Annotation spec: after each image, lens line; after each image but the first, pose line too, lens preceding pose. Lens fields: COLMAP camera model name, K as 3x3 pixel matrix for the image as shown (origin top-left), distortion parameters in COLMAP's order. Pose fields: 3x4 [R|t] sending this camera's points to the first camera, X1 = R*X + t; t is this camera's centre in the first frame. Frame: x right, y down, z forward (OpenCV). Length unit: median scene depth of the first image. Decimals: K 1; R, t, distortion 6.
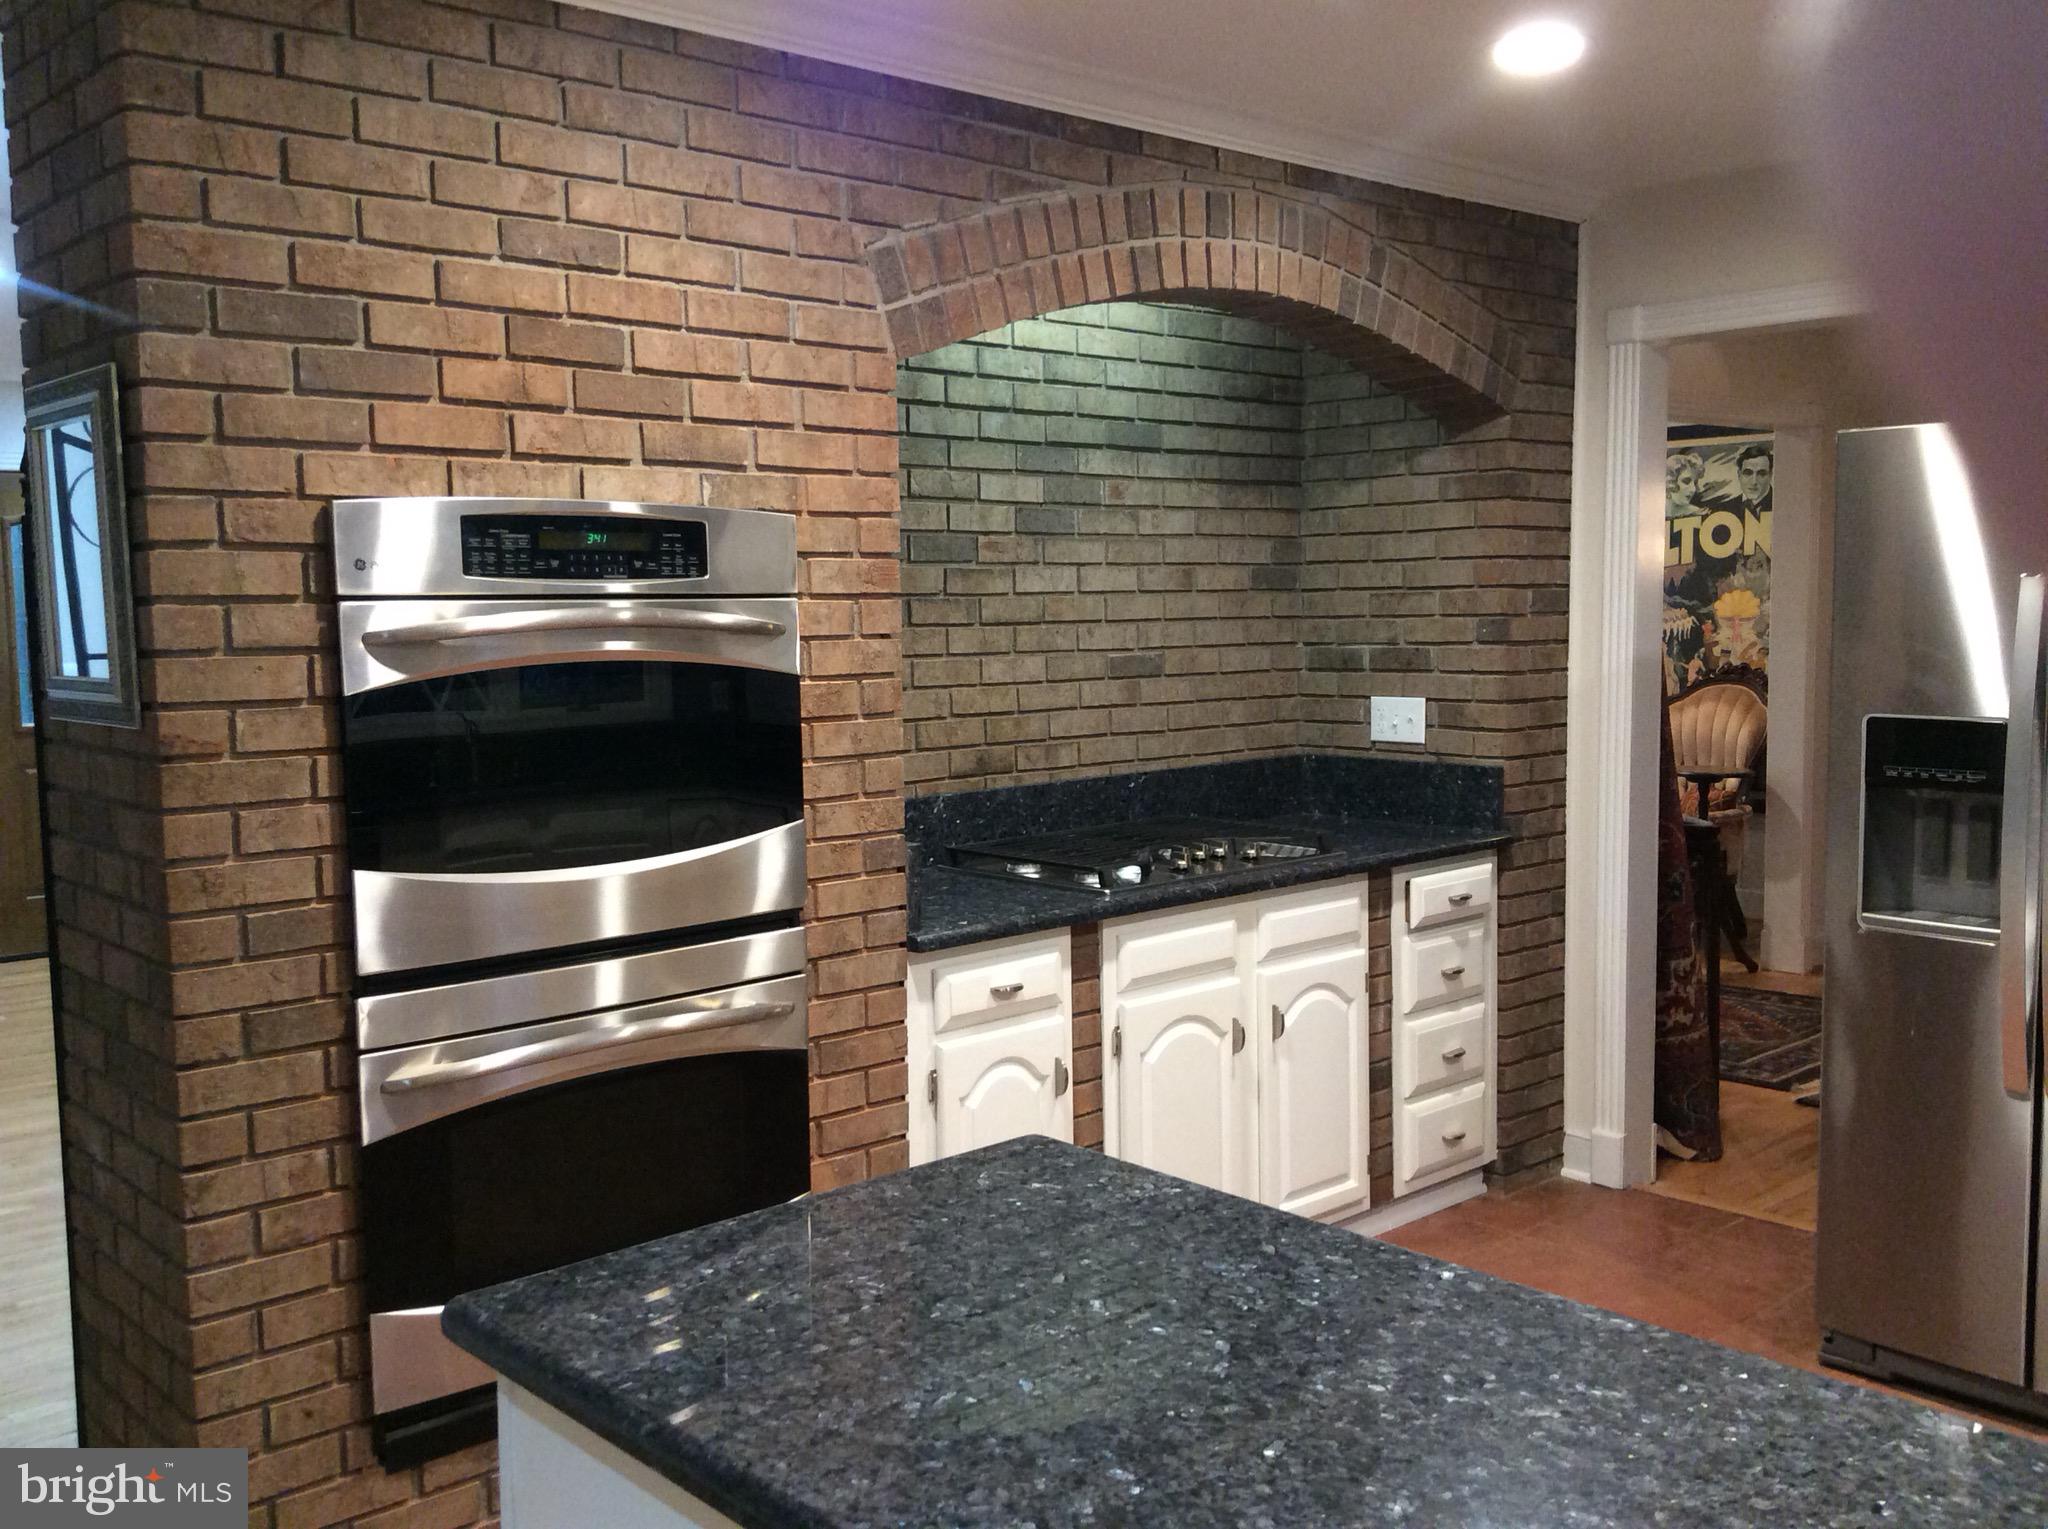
lens RADIAL K [[1936.1, 0, 1019.5], [0, 1936.1, 757.1], [0, 0, 1]] dist [0.128952, 0.000000]
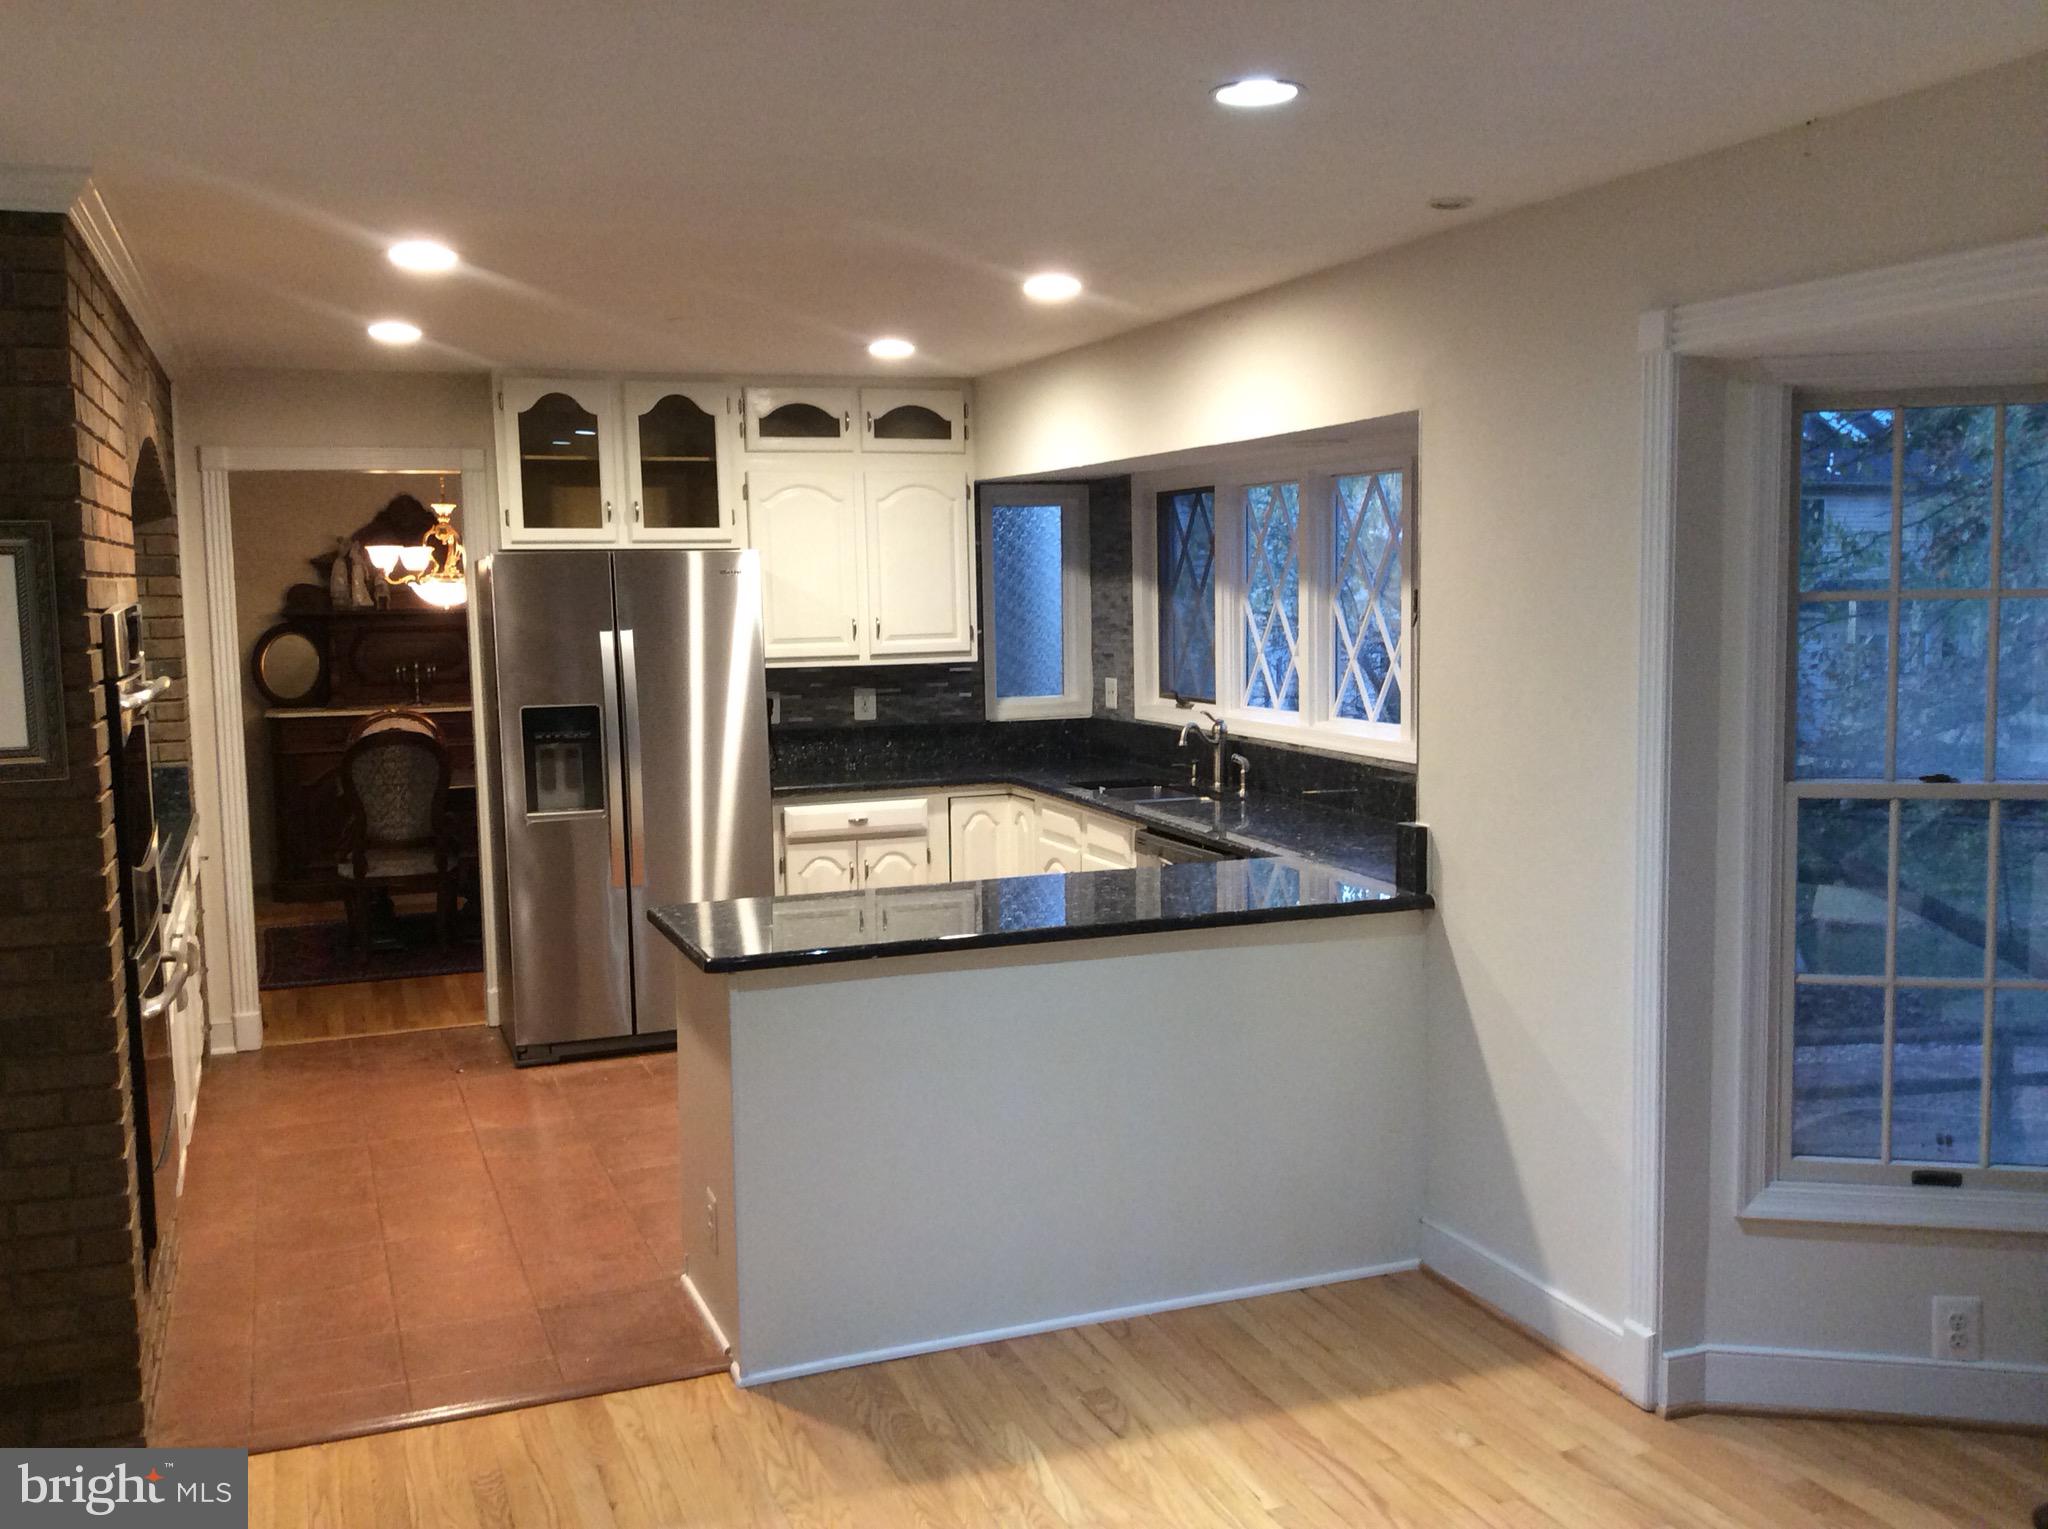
lens RADIAL K [[1936.1, 0, 1017.7], [0, 1936.1, 757.5], [0, 0, 1]] dist [0.128952, 0.000000]
pose [[0.370471, -0.085054, 0.924942, -1.152011], [0.090662, 0.994355, 0.055123, -0.035680], [-0.924409, 0.063436, 0.376091, -0.117121]]
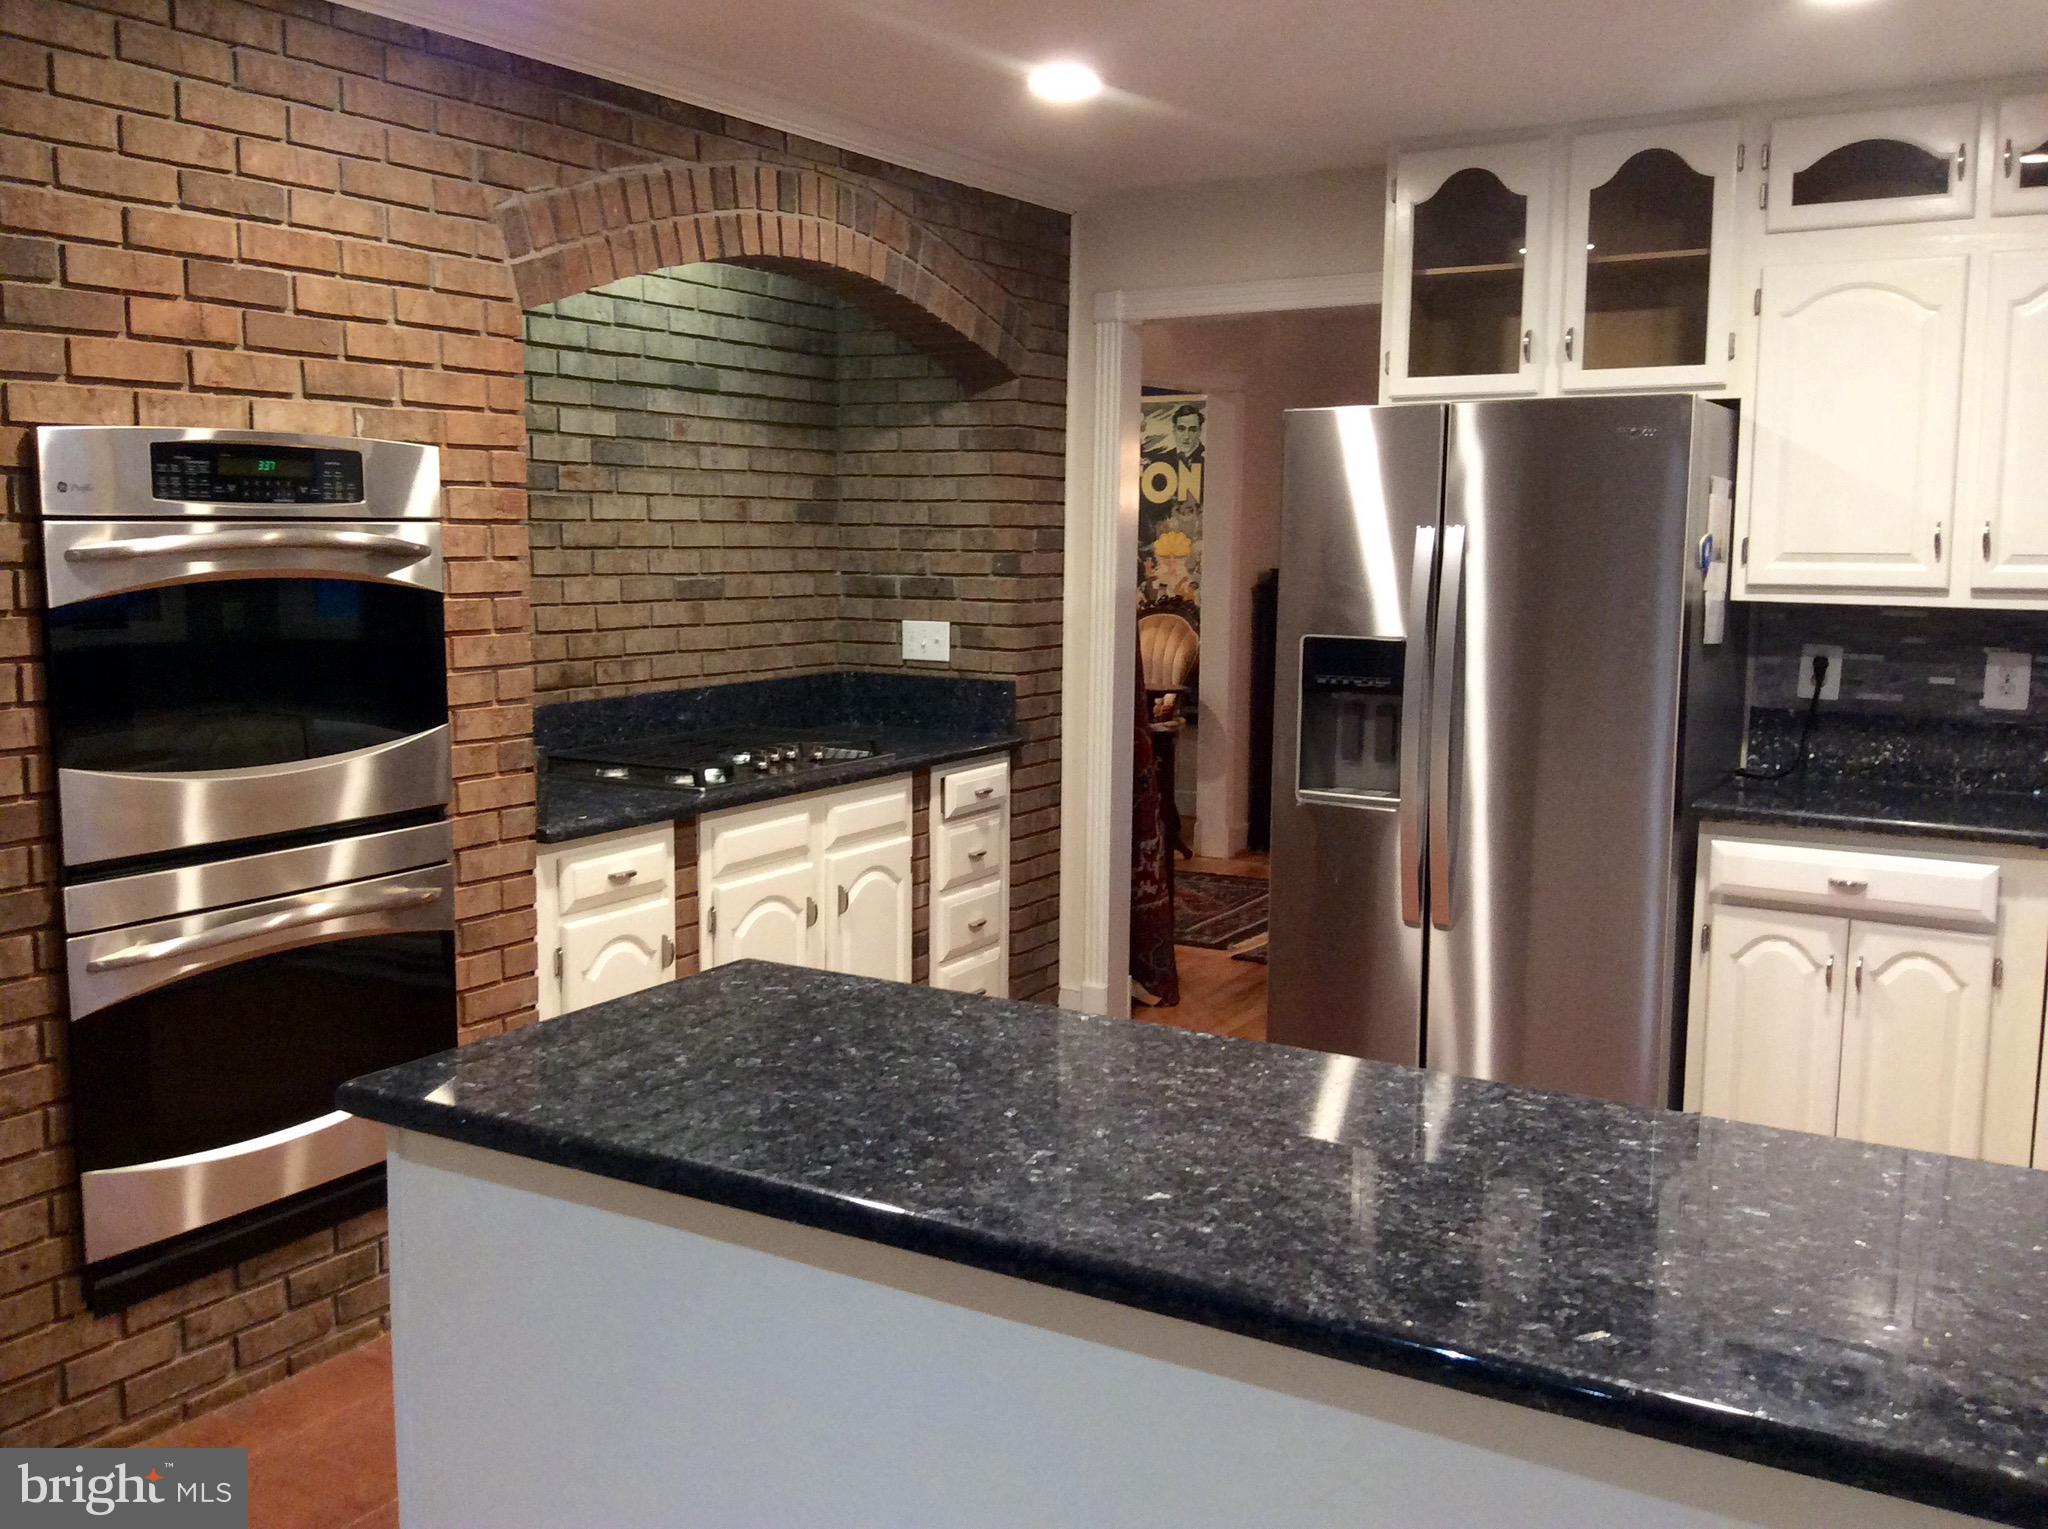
lens RADIAL K [[1936.1, 0, 1026.0], [0, 1936.1, 729.6], [0, 0, 1]] dist [0.128952, 0.000000]
pose [[0.957894, -0.010650, 0.286925, -0.108407], [0.003424, 0.999664, 0.025676, 0.006912], [-0.287102, -0.023612, 0.957609, -0.155238]]
